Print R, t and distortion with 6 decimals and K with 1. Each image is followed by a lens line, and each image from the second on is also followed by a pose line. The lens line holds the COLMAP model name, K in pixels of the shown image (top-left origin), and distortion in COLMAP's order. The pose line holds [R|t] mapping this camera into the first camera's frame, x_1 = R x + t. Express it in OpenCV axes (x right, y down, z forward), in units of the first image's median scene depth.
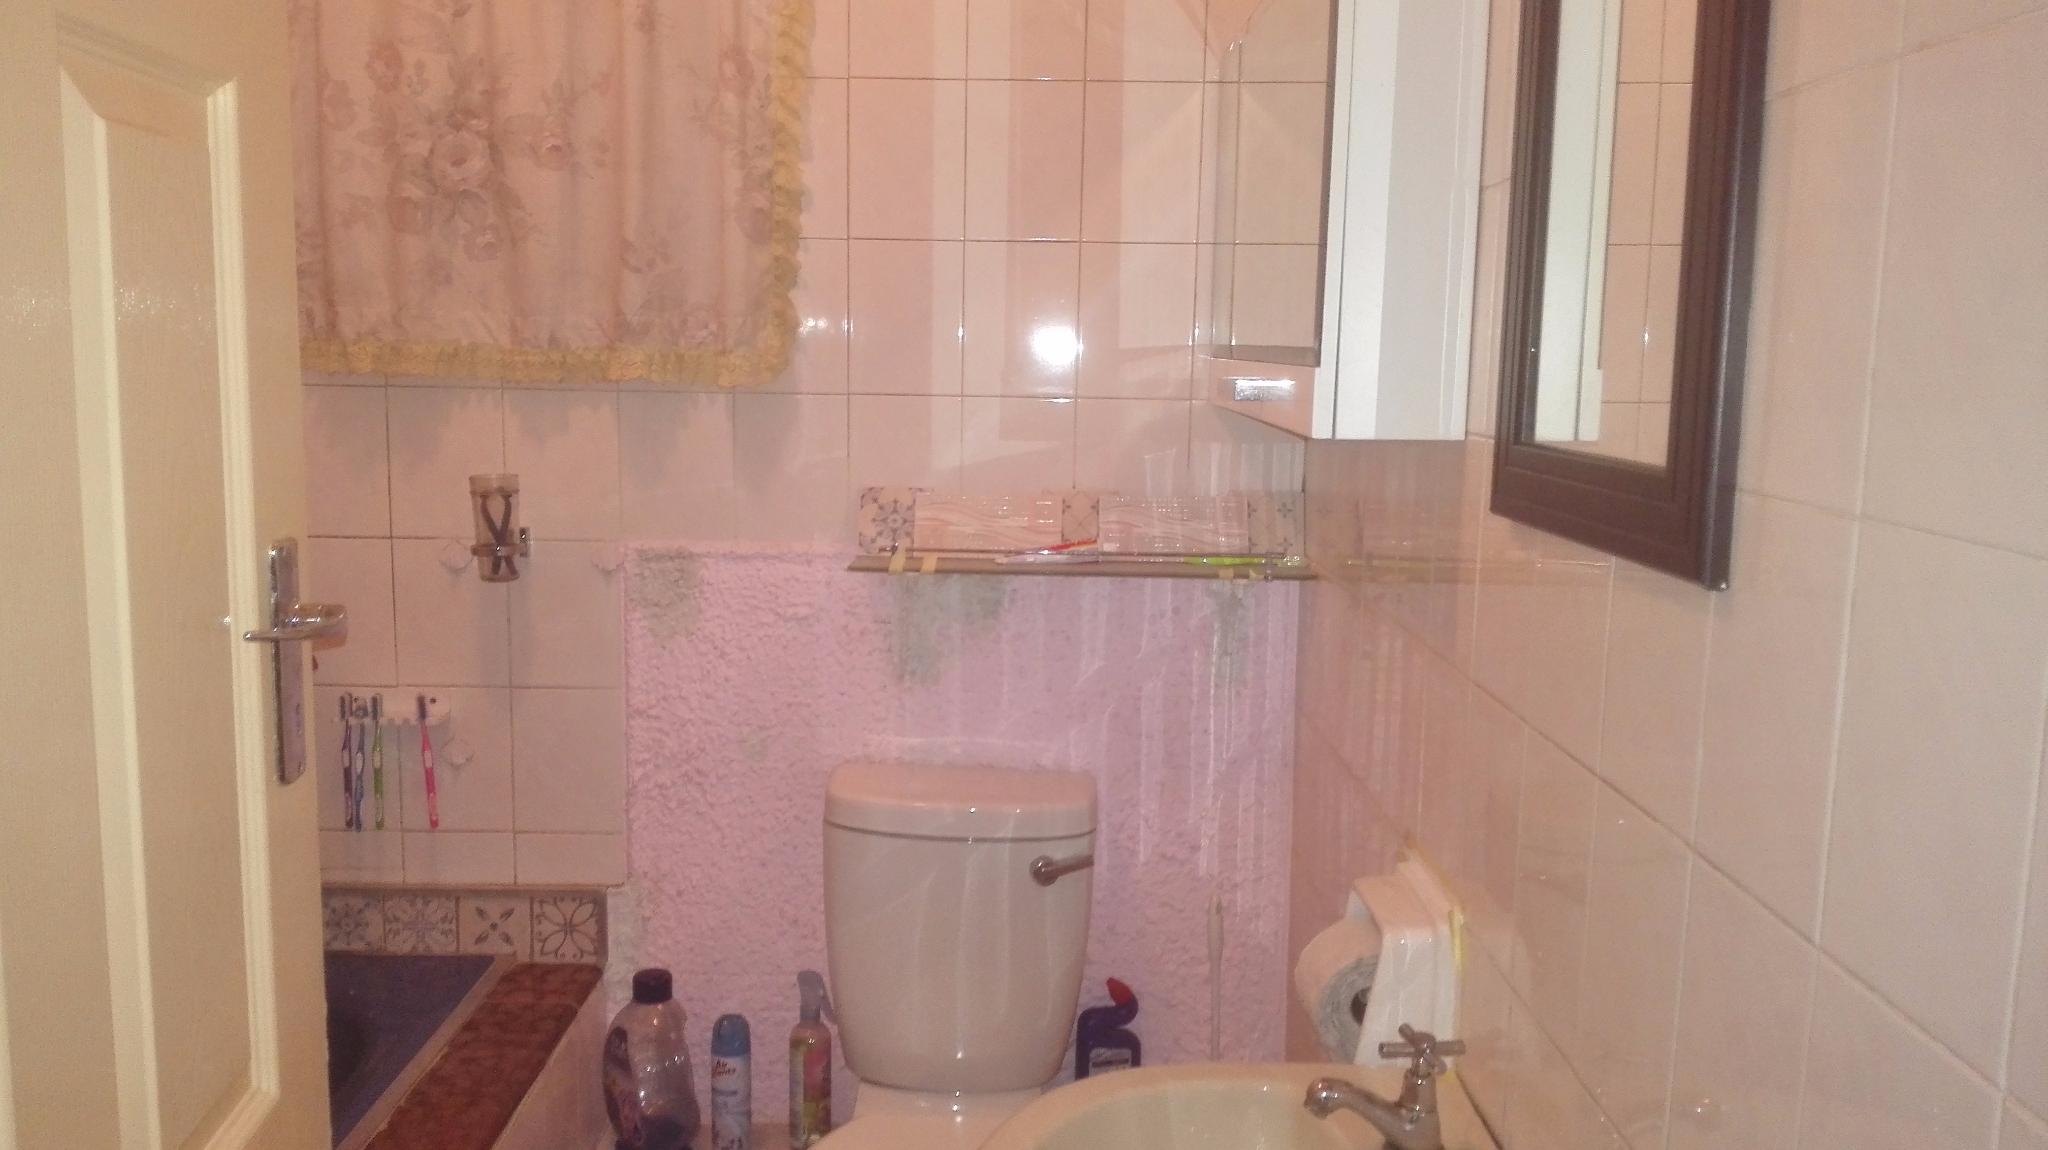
lens RADIAL K [[1673.4, 0, 1022.2], [0, 1673.4, 581.6], [0, 0, 1]] dist [0.145300, -0.278397]
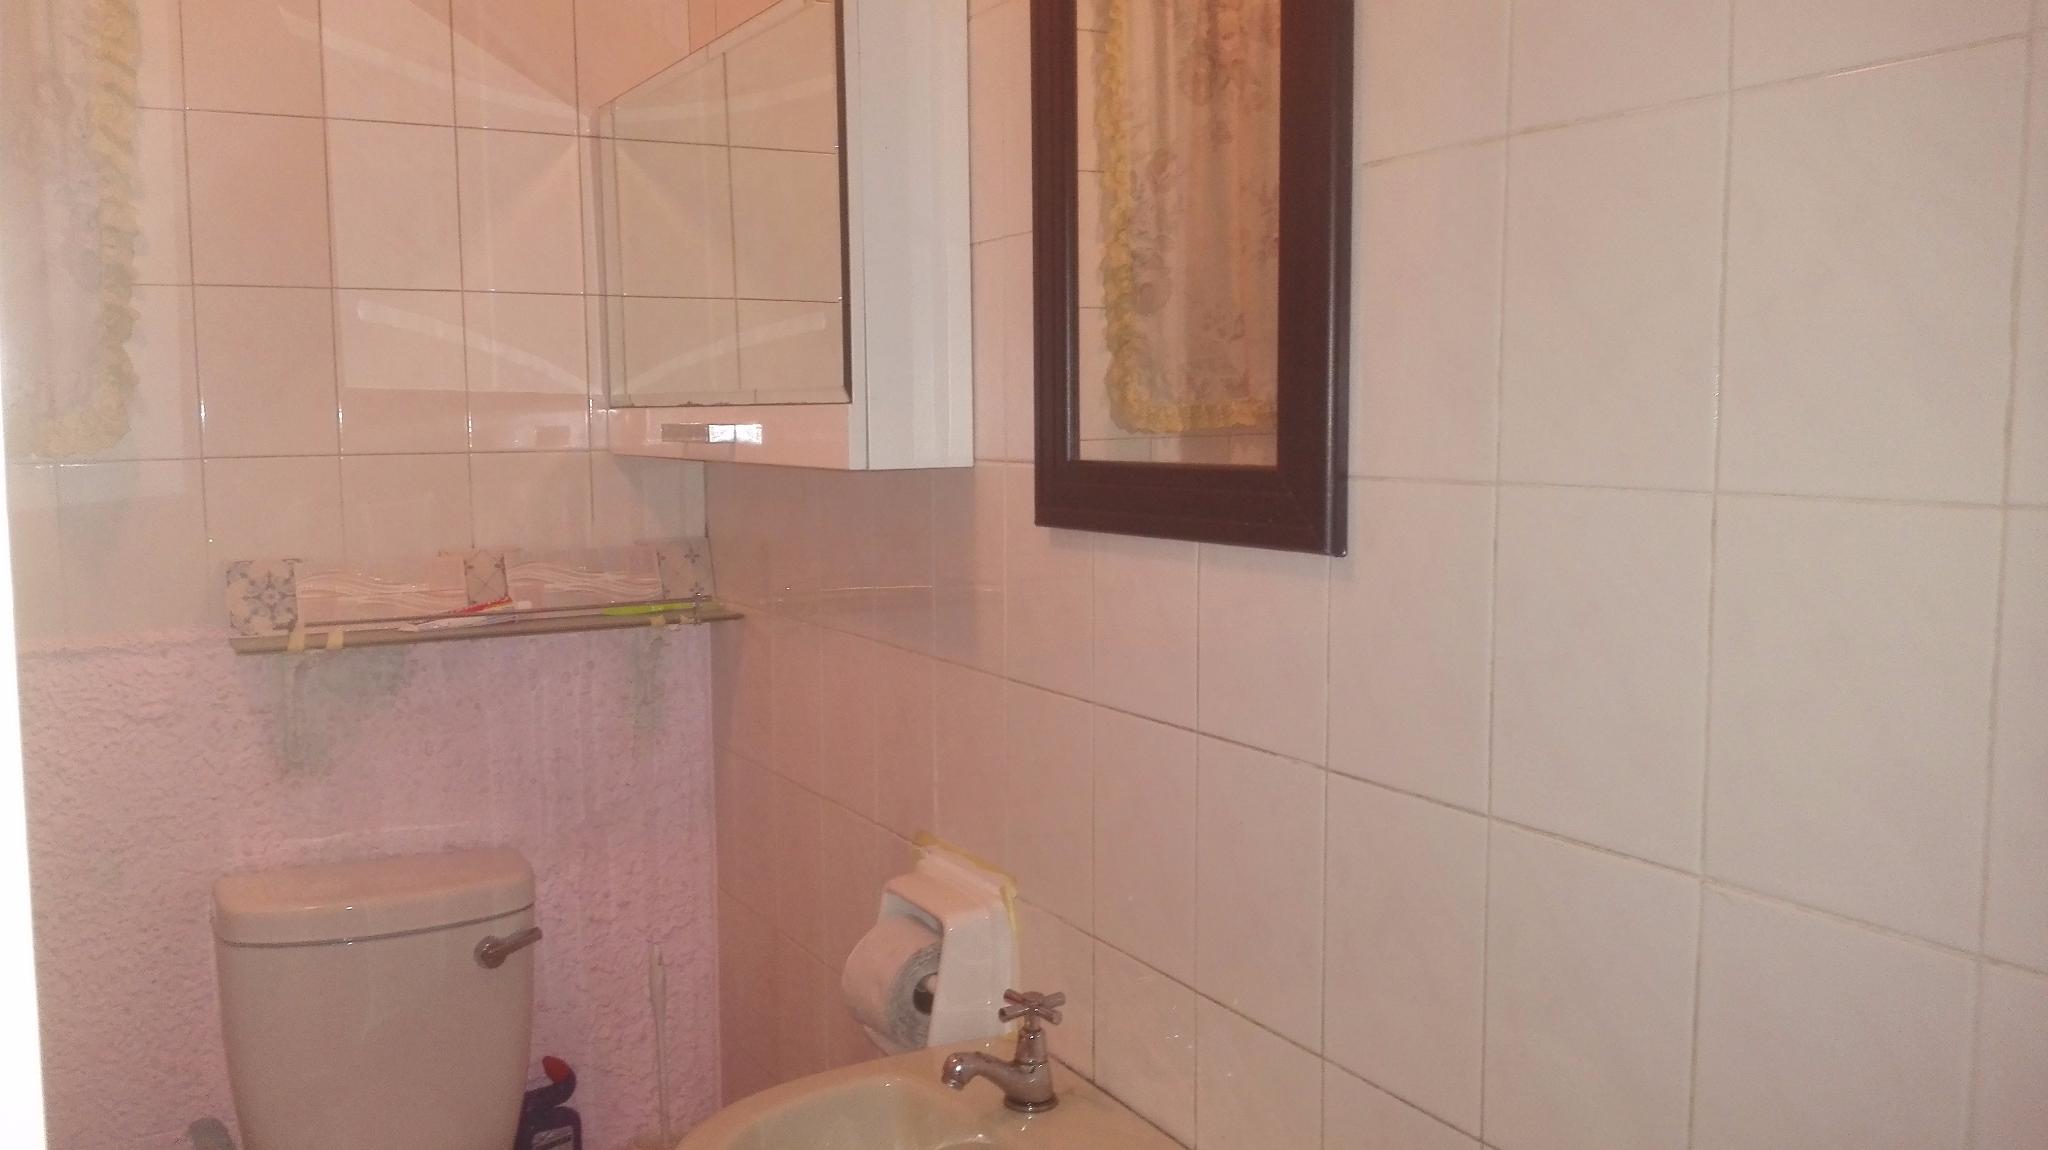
lens RADIAL K [[1673.4, 0, 1022.2], [0, 1673.4, 581.6], [0, 0, 1]] dist [0.145300, -0.278397]
pose [[0.872170, -0.075837, 0.483289, -0.166273], [0.095547, 0.995292, -0.016248, 0.008906], [-0.479782, 0.060347, 0.875310, 0.010810]]
